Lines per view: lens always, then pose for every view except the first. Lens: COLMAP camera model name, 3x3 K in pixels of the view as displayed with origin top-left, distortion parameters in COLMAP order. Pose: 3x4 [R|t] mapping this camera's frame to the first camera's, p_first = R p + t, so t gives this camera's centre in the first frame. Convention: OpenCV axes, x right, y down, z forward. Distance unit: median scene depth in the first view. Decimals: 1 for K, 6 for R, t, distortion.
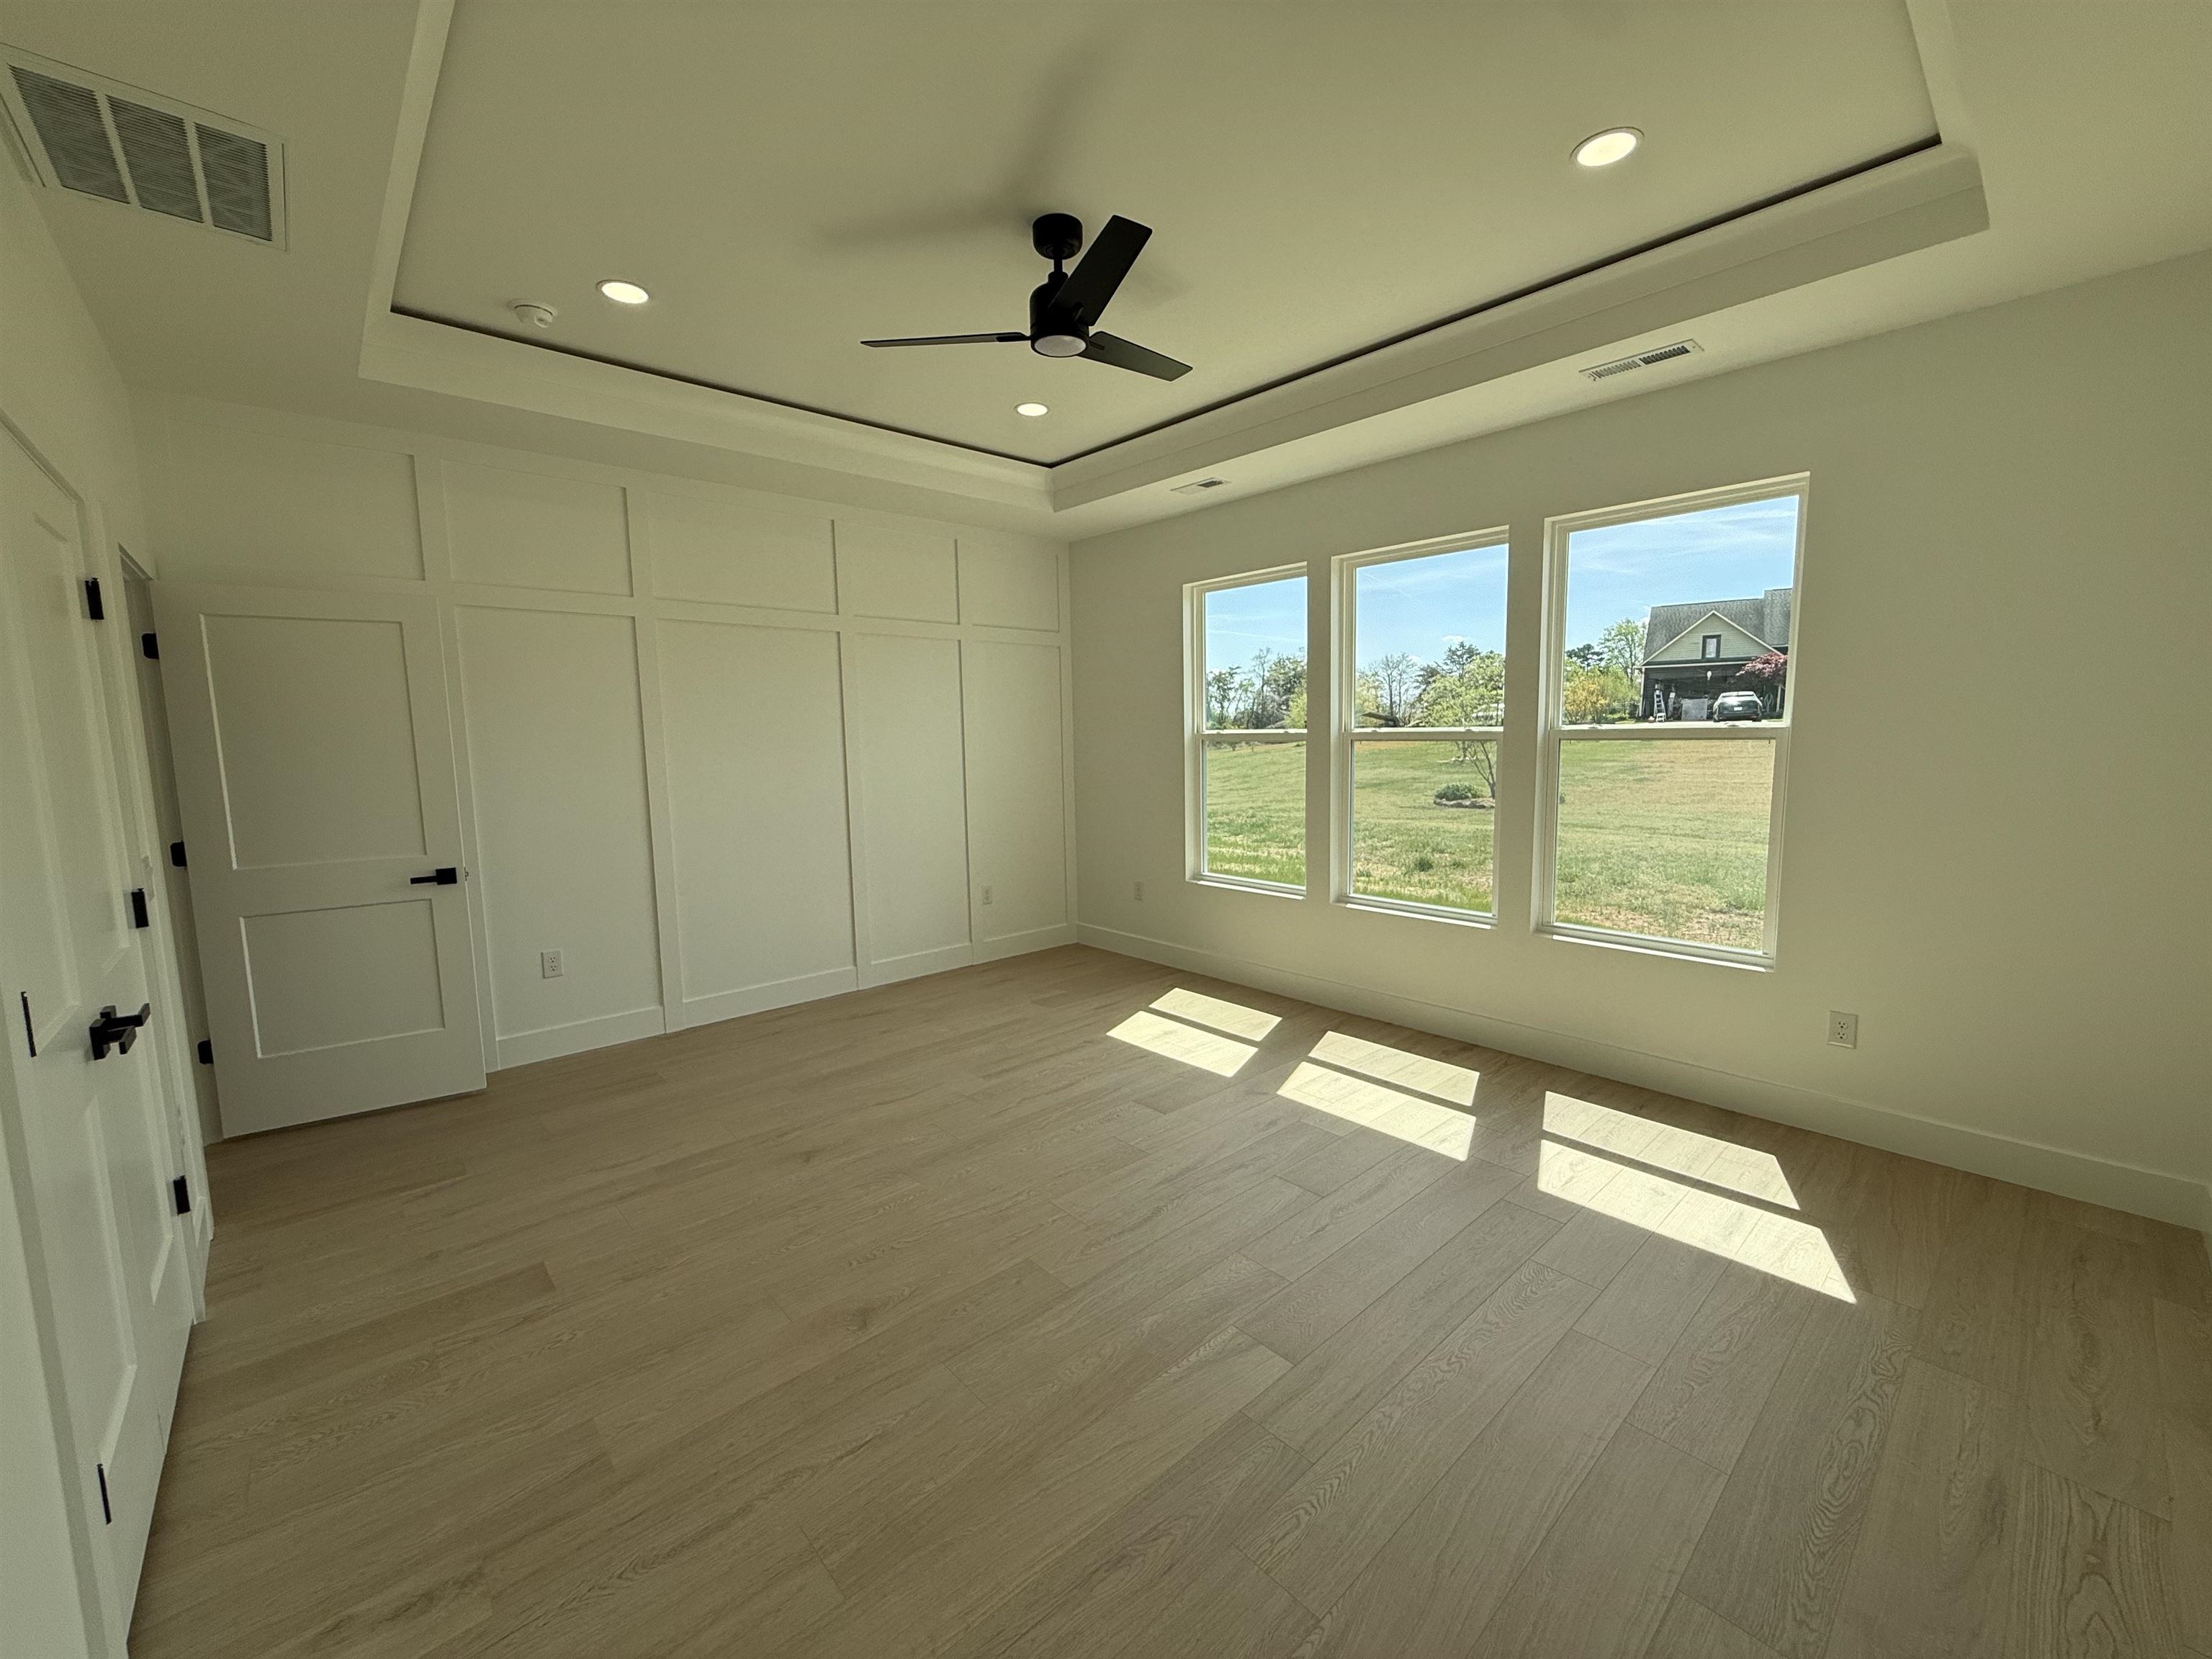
lens RADIAL K [[883.2, 0, 1105.6], [0, 883.2, 827.9], [0, 0, 1]] dist [-0.000296, 0.000634]
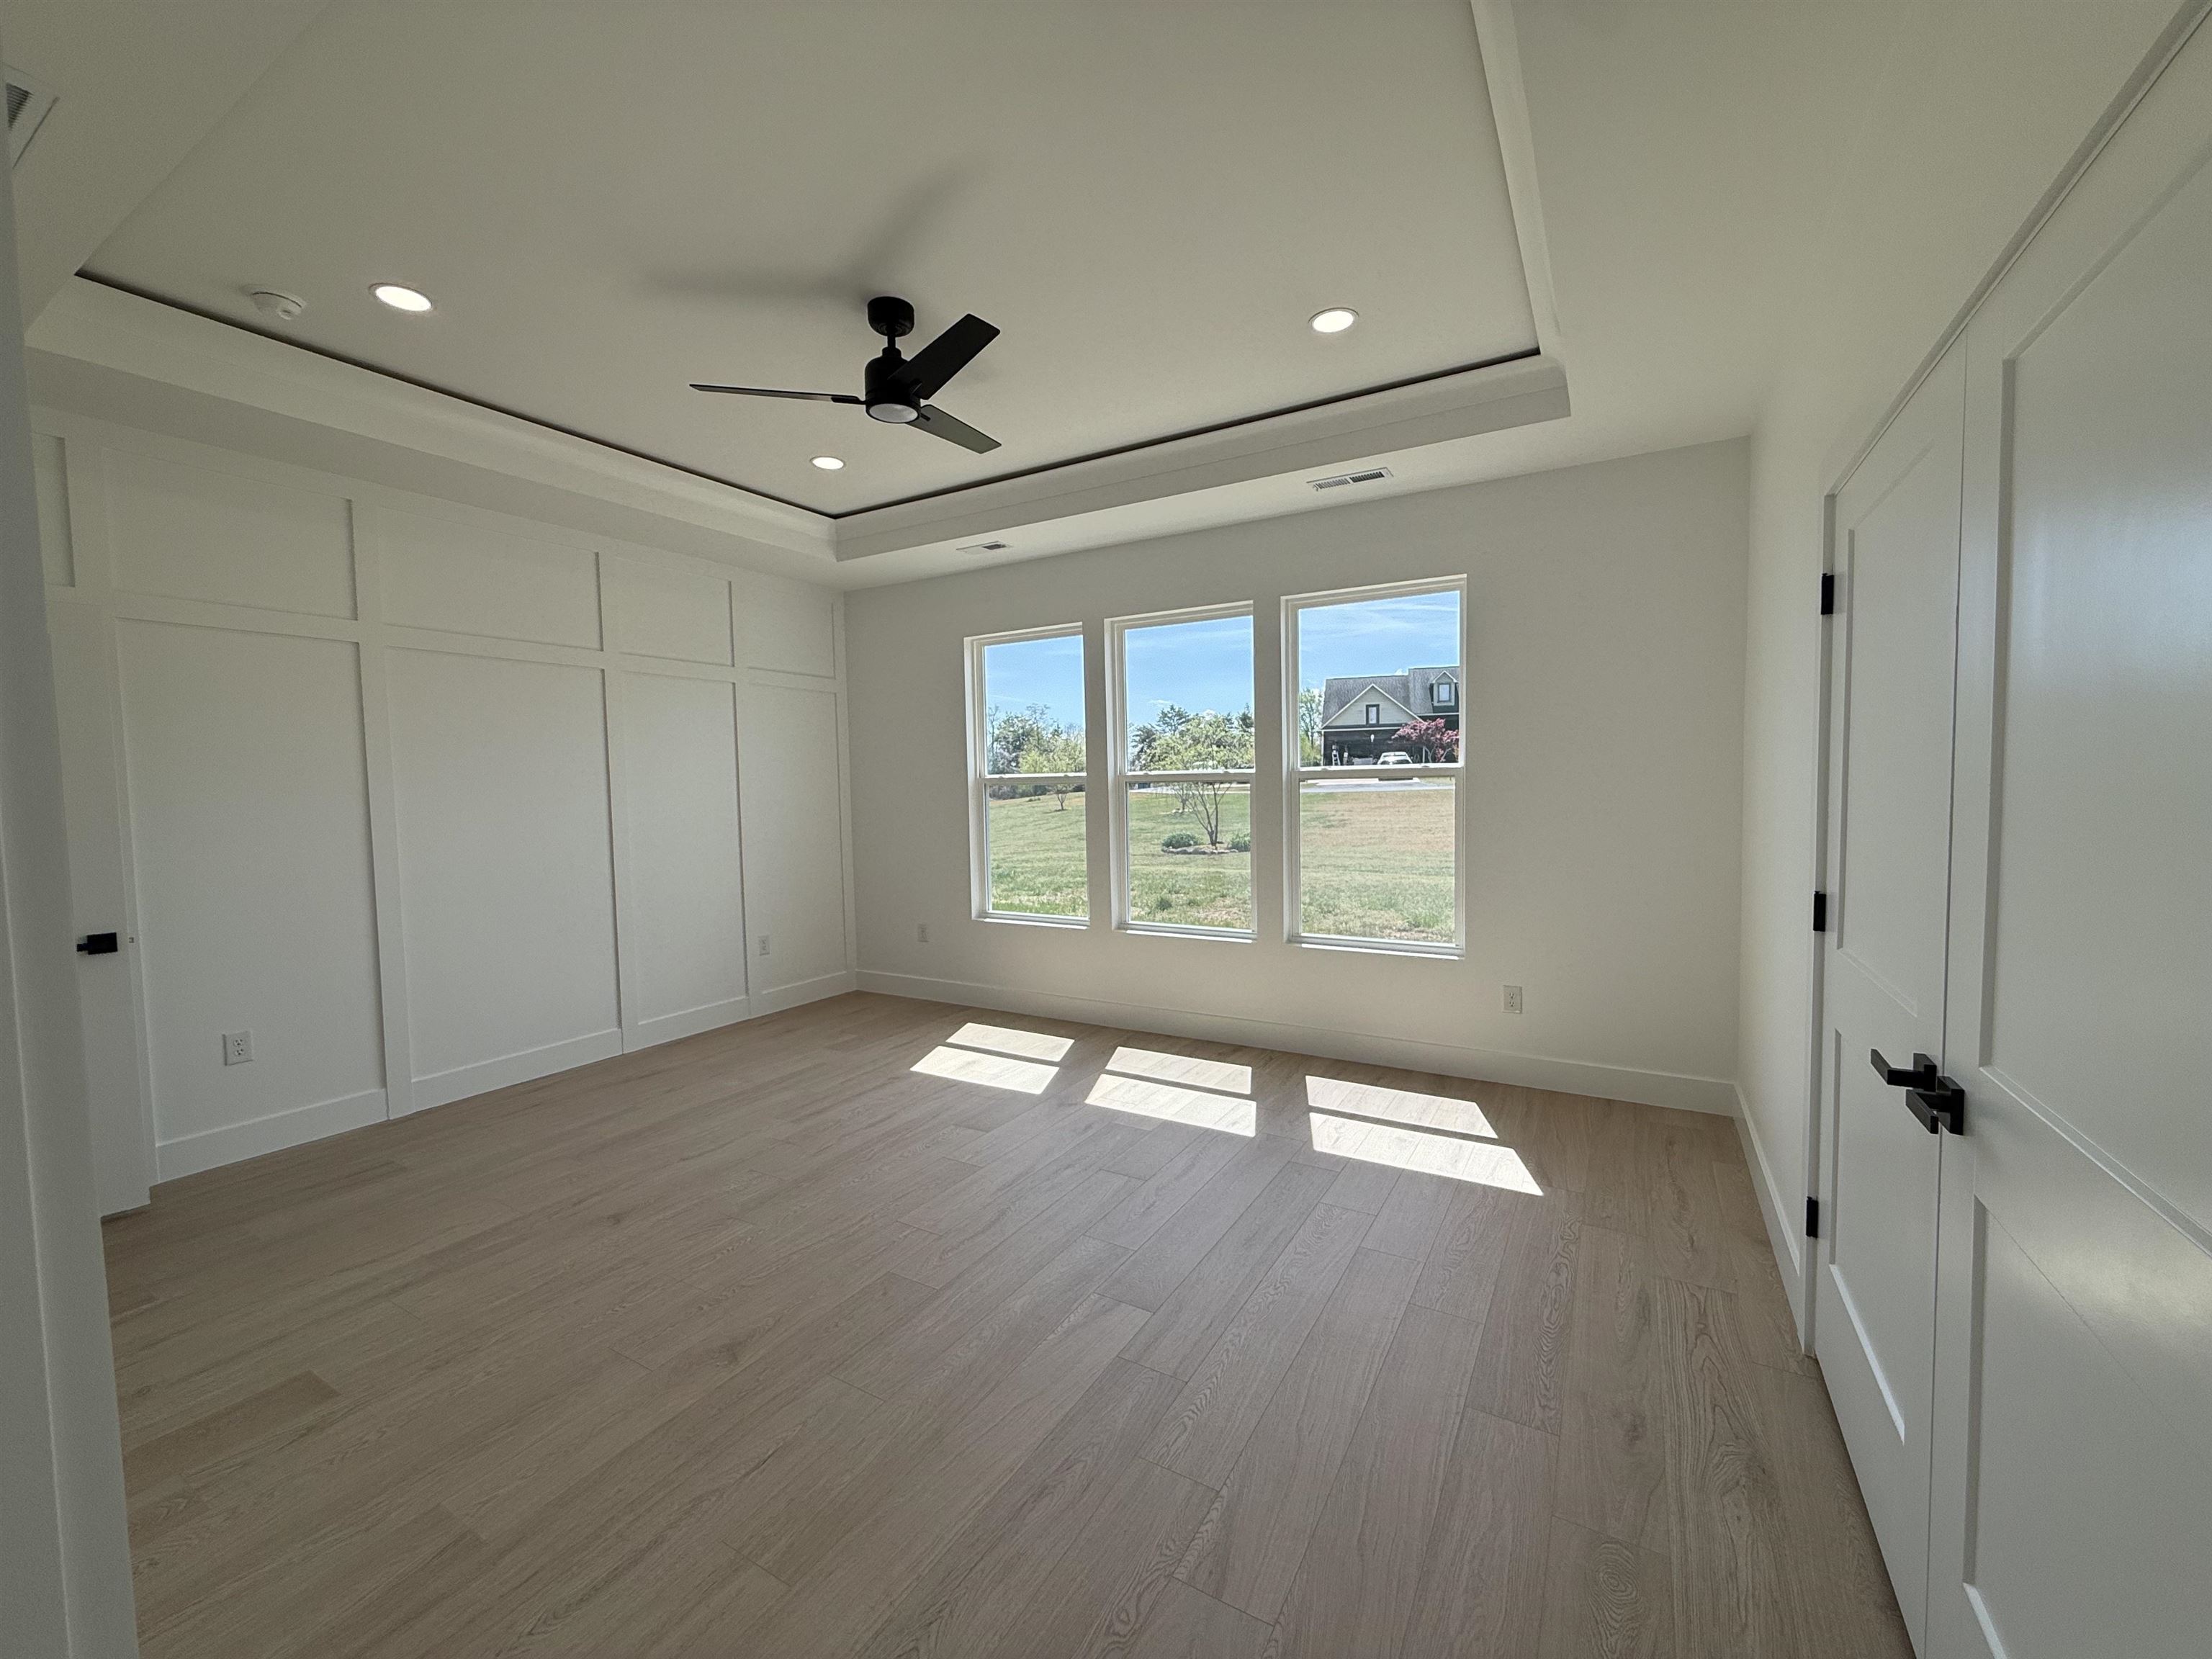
lens RADIAL K [[883.2, 0, 1102.4], [0, 883.2, 830.6], [0, 0, 1]] dist [-0.000296, 0.000634]
pose [[0.954757, -0.016813, 0.296910, -0.120258], [0.034900, 0.997836, -0.055723, 0.032864], [-0.295331, 0.063564, 0.953278, -0.072022]]
